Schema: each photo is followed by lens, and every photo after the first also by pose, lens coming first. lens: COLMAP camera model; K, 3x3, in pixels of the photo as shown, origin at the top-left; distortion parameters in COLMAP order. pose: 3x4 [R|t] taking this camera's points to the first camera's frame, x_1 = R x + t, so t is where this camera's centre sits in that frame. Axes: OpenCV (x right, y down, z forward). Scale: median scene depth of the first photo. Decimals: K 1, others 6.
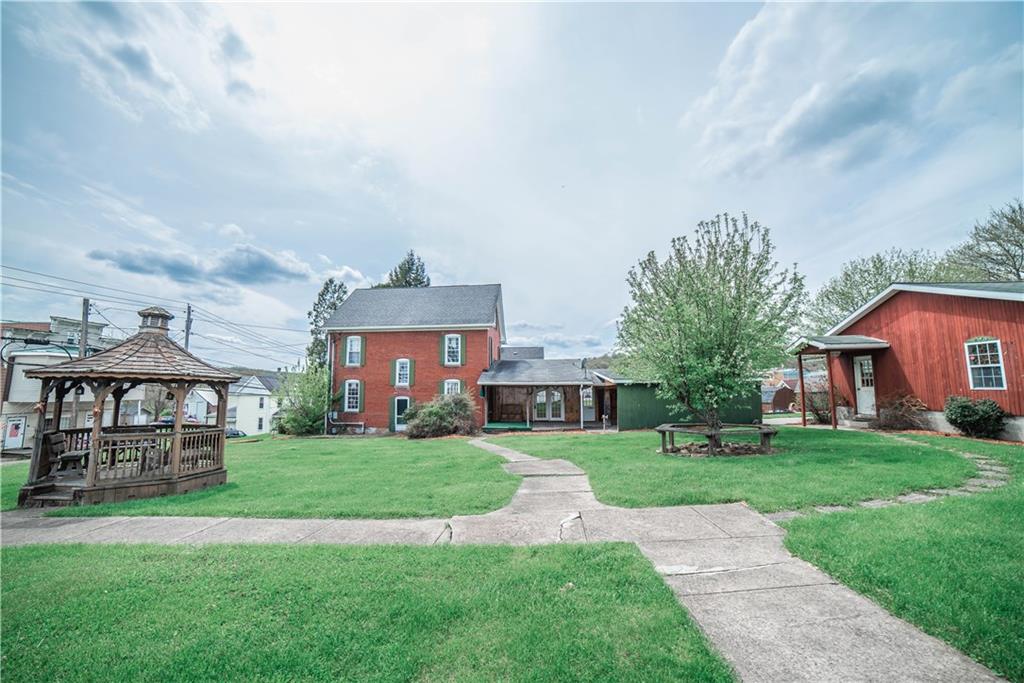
lens RADIAL K [[432.5, 0, 518.6], [0, 432.5, 340.7], [0, 0, 1]] dist [-0.054766, 0.008462]
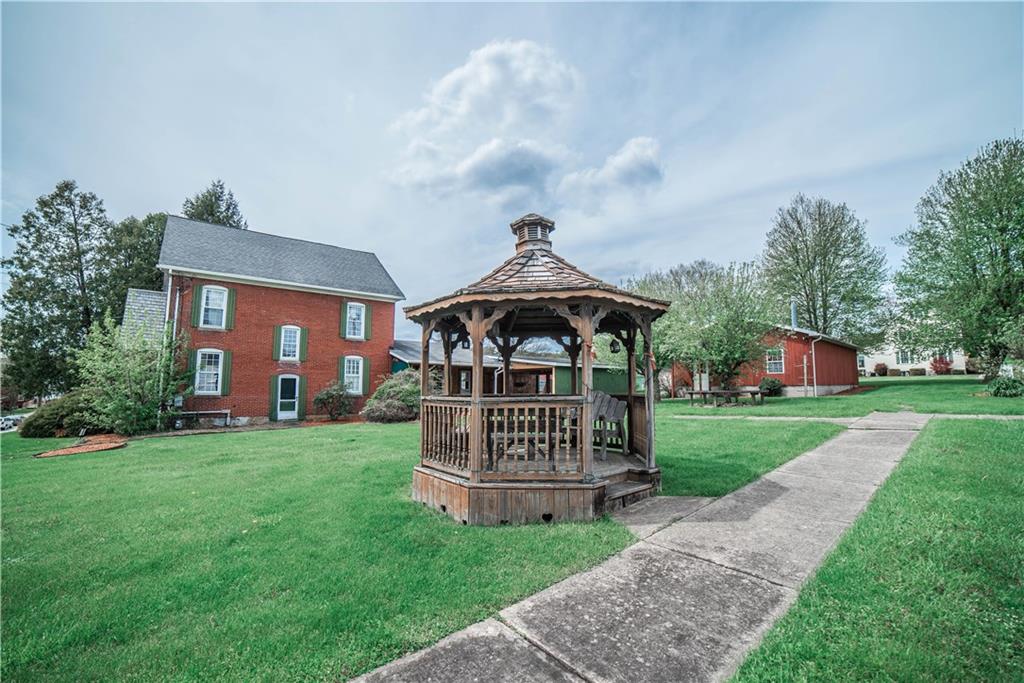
lens RADIAL K [[424.7, 0, 513.5], [0, 424.7, 341.3], [0, 0, 1]] dist [-0.102259, 0.036739]
pose [[0.692637, 0.075595, 0.717314, -0.522167], [-0.092491, 0.995591, -0.015613, 0.044506], [-0.715332, -0.055531, 0.696575, 0.203415]]
